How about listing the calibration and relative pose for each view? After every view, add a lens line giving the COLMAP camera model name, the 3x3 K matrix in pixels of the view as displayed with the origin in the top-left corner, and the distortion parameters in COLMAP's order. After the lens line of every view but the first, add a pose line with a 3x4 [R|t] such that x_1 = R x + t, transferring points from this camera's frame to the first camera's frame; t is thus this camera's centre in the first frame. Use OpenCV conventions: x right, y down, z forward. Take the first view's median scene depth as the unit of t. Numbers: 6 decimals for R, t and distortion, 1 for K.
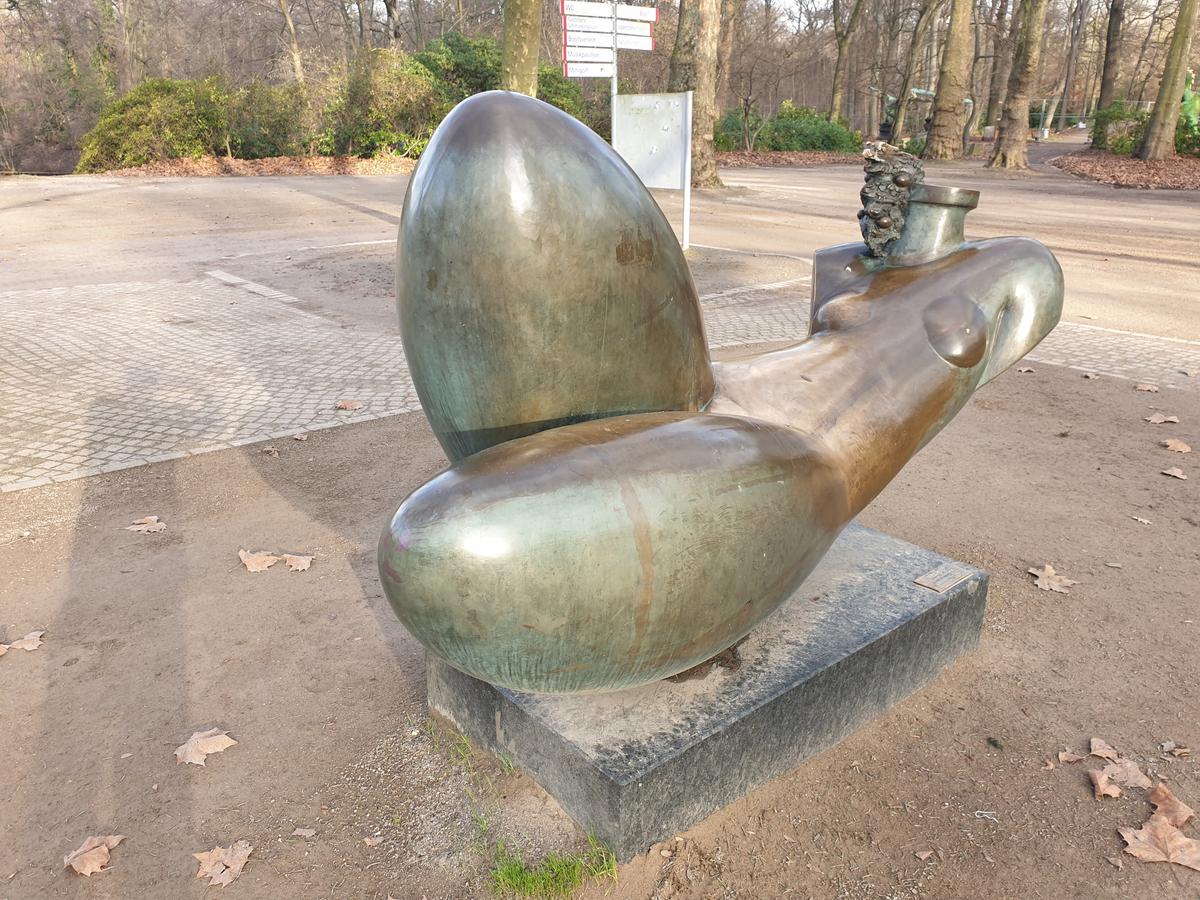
lens RADIAL K [[912.4, 0, 602.1], [0, 912.4, 454.9], [0, 0, 1]] dist [0.013715, 0.002747]
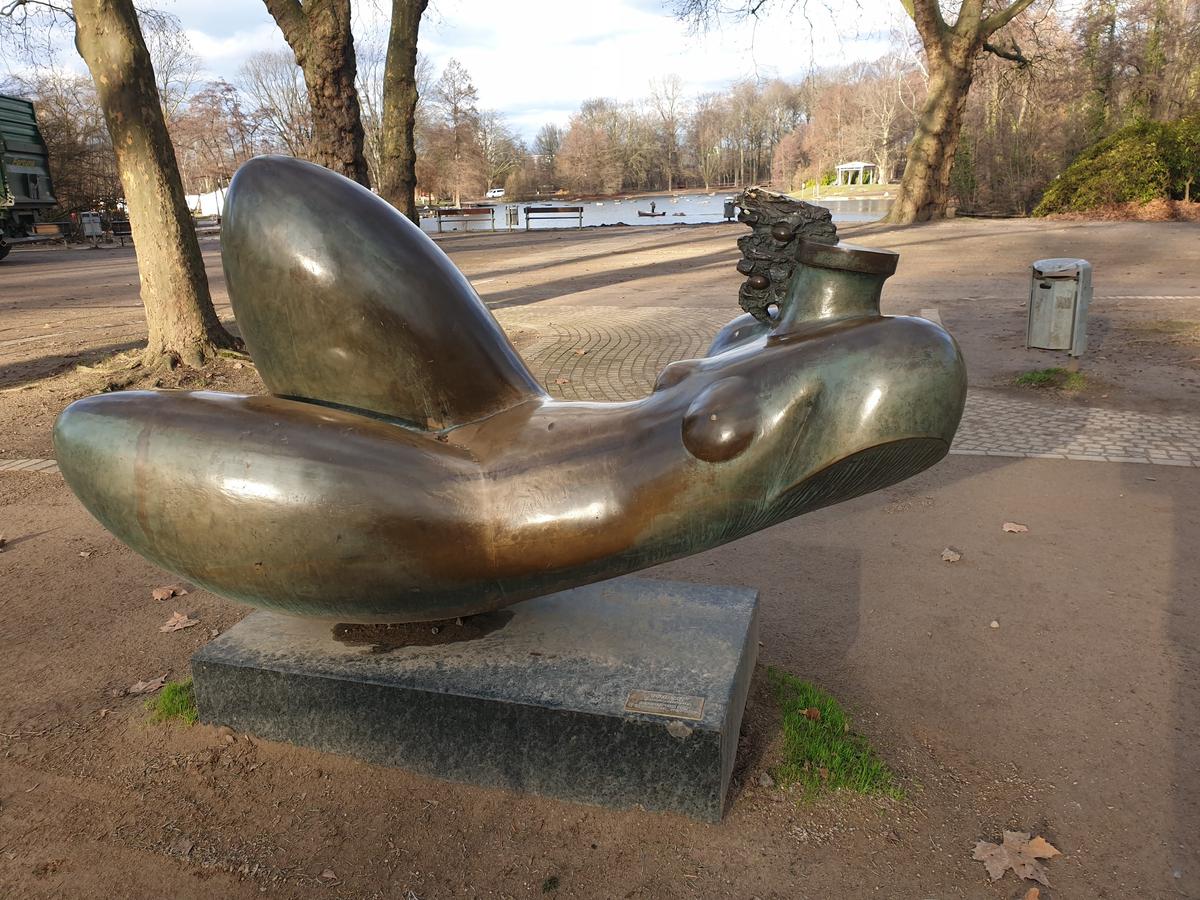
lens RADIAL K [[912.4, 0, 602.4], [0, 912.4, 444.9], [0, 0, 1]] dist [0.013715, 0.002747]
pose [[0.567668, 0.212792, -0.795281, 0.911704], [-0.255584, 0.963838, 0.075457, -0.134888], [0.782579, 0.160426, 0.601526, 0.399378]]
